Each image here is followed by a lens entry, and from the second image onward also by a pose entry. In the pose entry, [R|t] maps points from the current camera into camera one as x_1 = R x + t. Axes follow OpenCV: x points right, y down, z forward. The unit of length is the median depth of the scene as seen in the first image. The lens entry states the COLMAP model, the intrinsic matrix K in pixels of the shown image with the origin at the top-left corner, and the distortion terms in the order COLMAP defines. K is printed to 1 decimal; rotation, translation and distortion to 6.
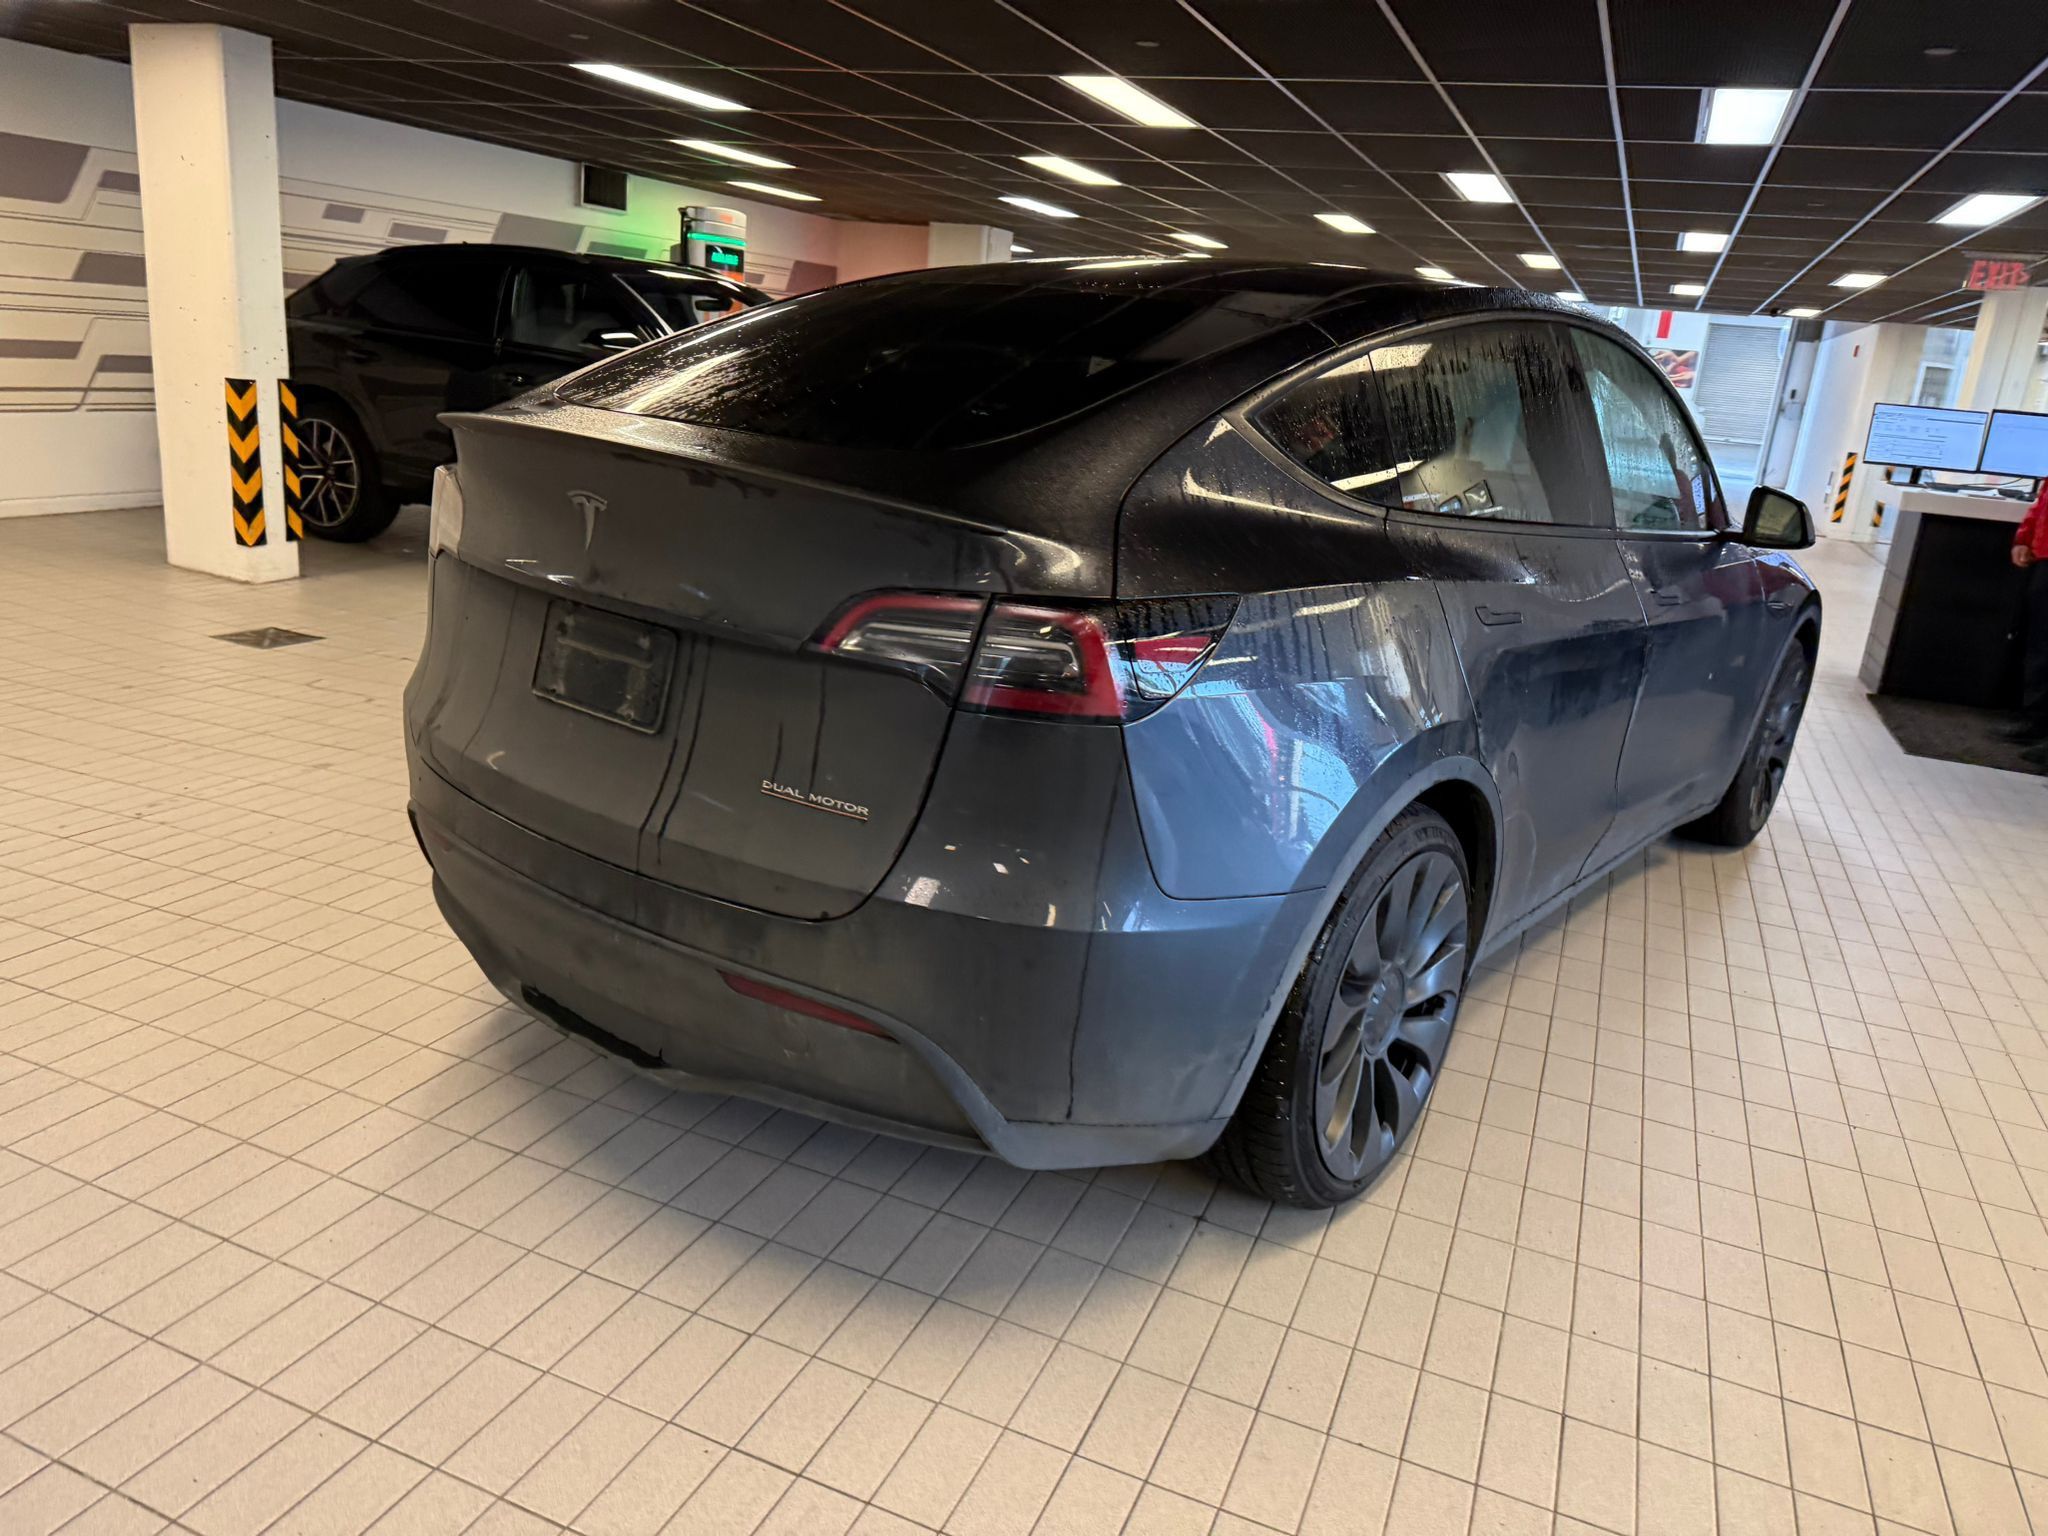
lens RADIAL K [[1459.1, 0, 1042.8], [0, 1459.1, 776.0], [0, 0, 1]] dist [0.021174, -0.034305]
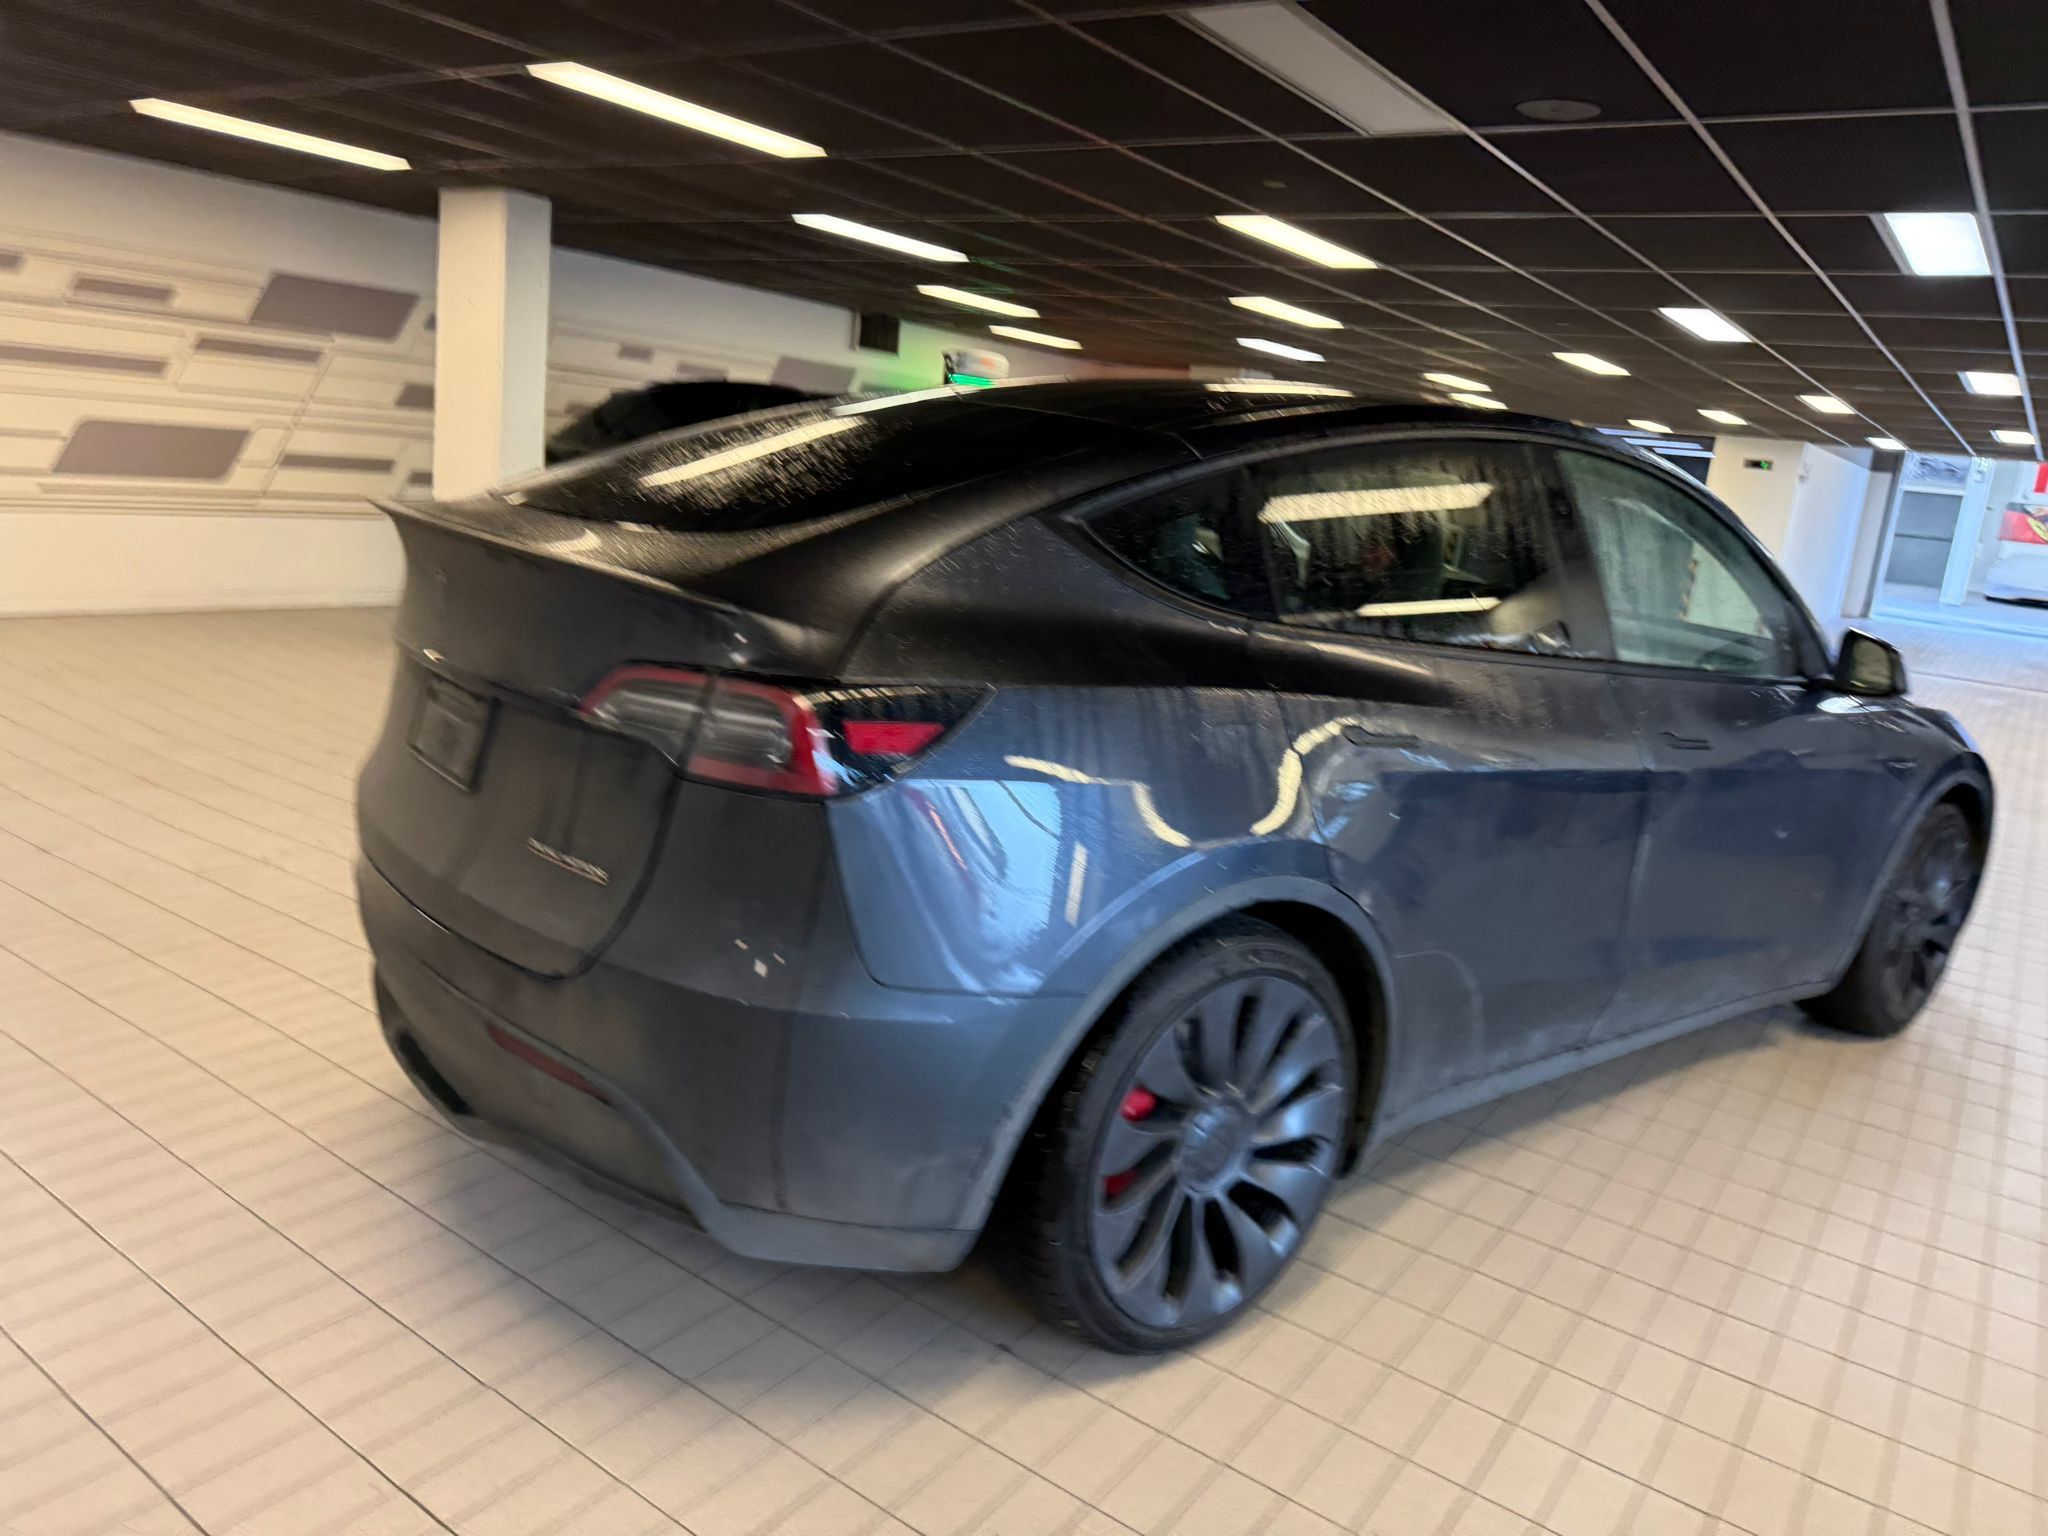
lens RADIAL K [[1459.1, 0, 1039.2], [0, 1459.1, 762.5], [0, 0, 1]] dist [0.021174, -0.034305]
pose [[0.974433, 0.059790, -0.216579, 0.283902], [-0.081323, 0.992441, -0.091914, 0.010979], [0.209446, 0.107177, 0.971929, 0.036440]]
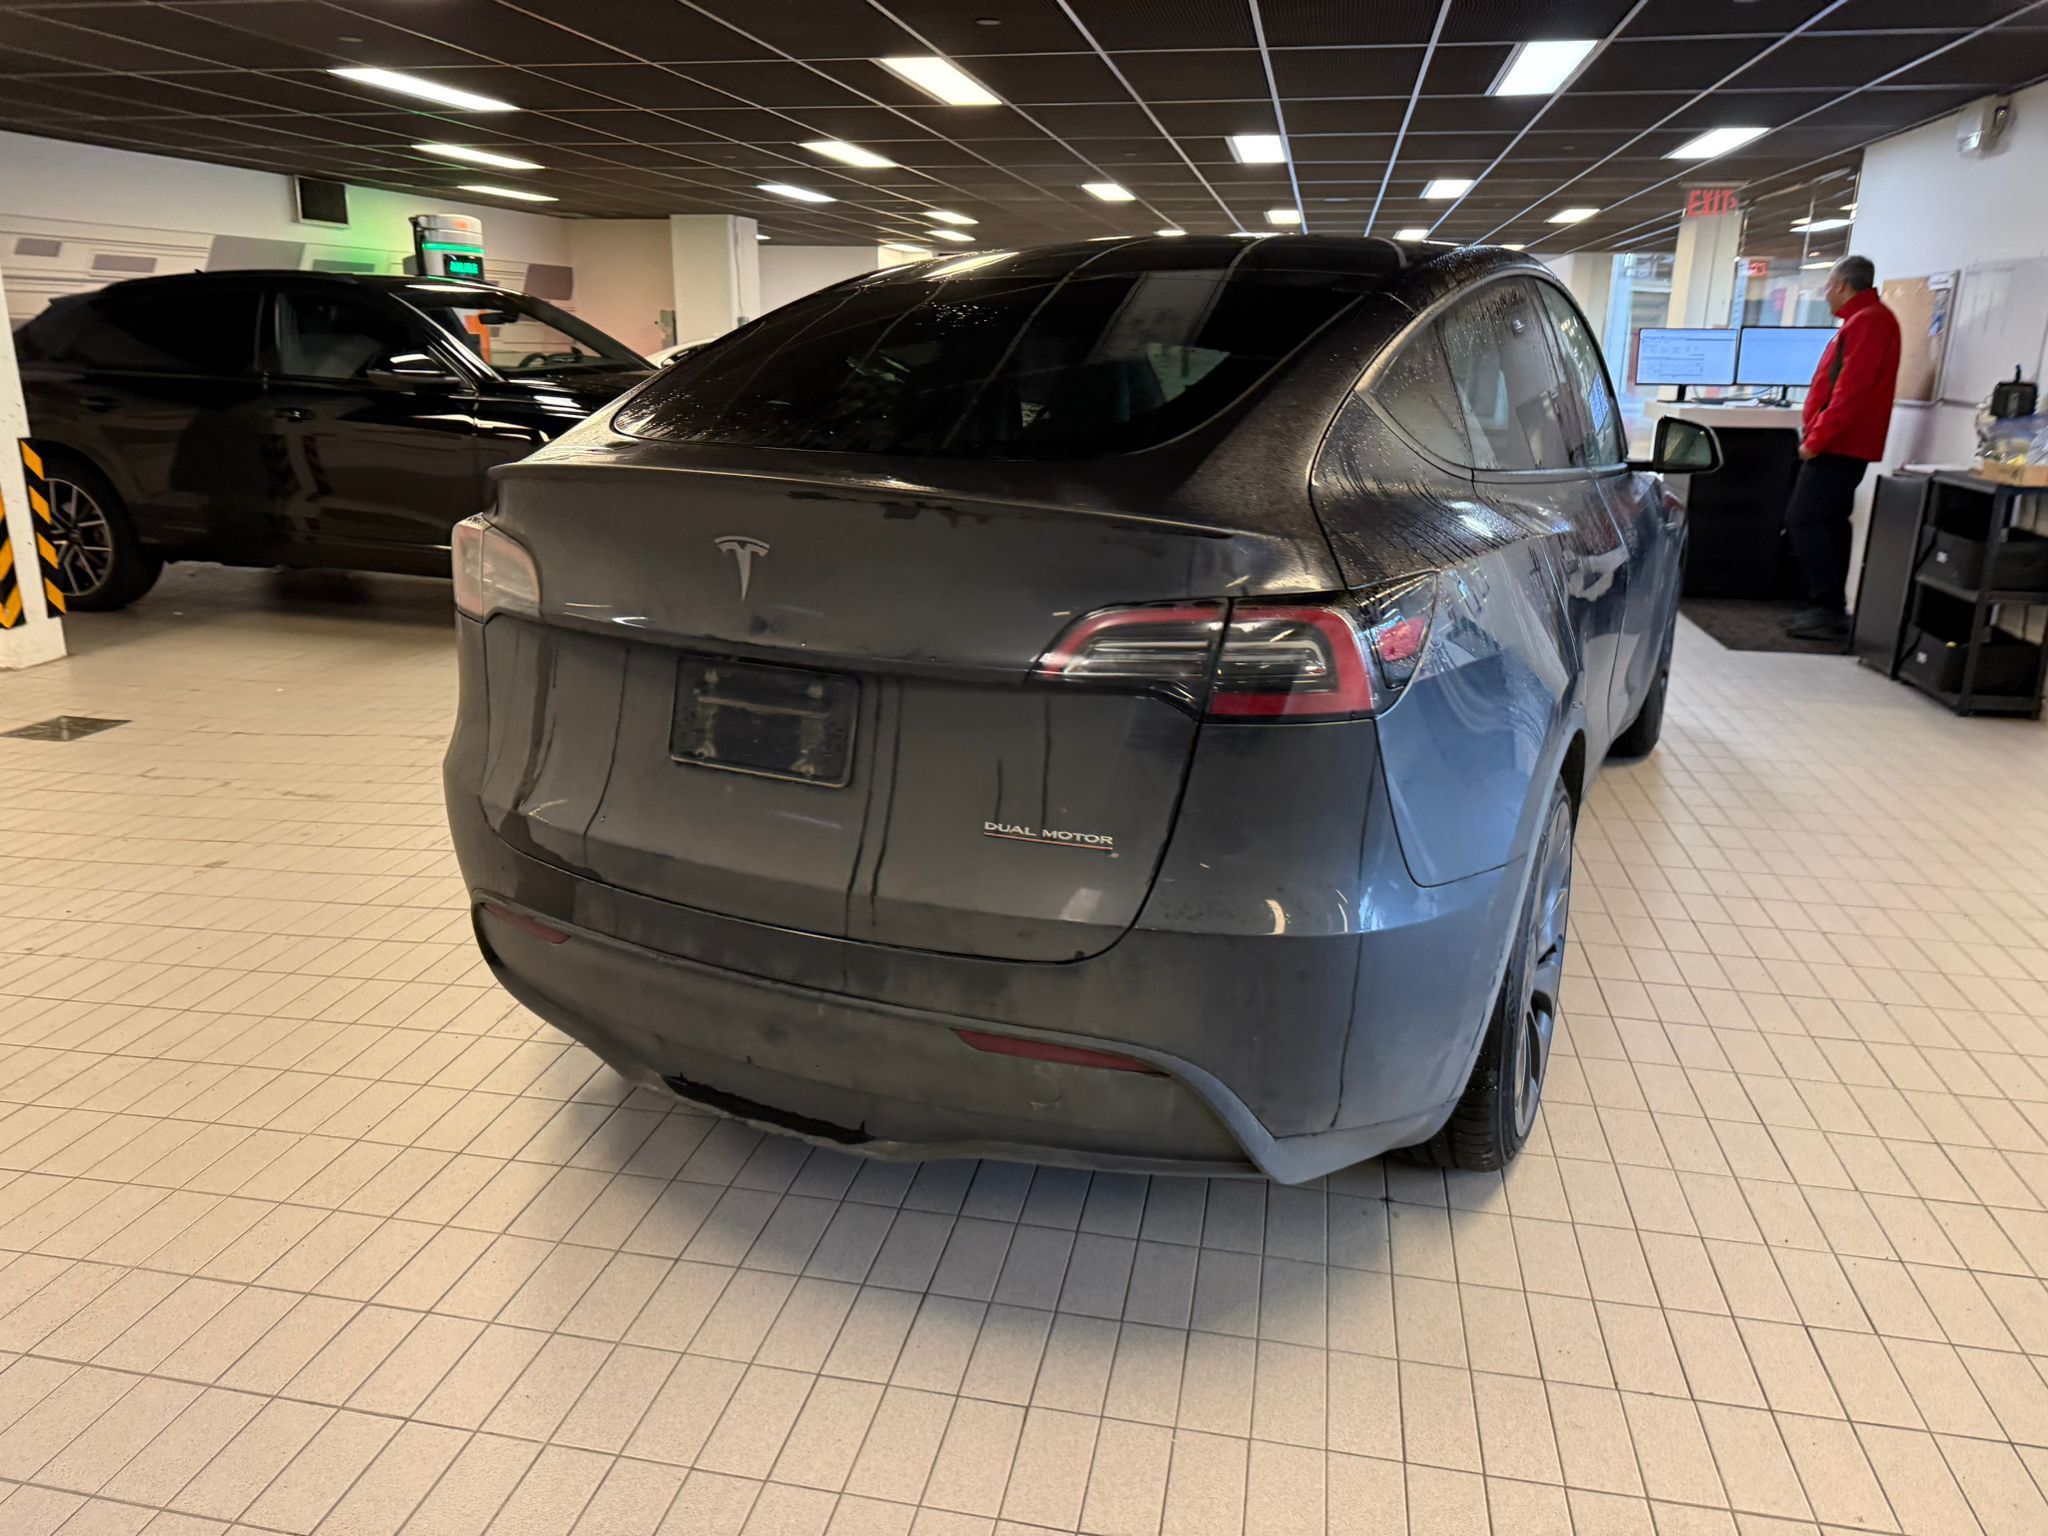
lens RADIAL K [[1459.1, 0, 1037.4], [0, 1459.1, 754.4], [0, 0, 1]] dist [0.021174, -0.034305]
pose [[0.977566, -0.124911, 0.169591, -0.230844], [0.124674, 0.992124, 0.012090, -0.035089], [-0.169765, 0.009325, 0.985440, 0.051618]]
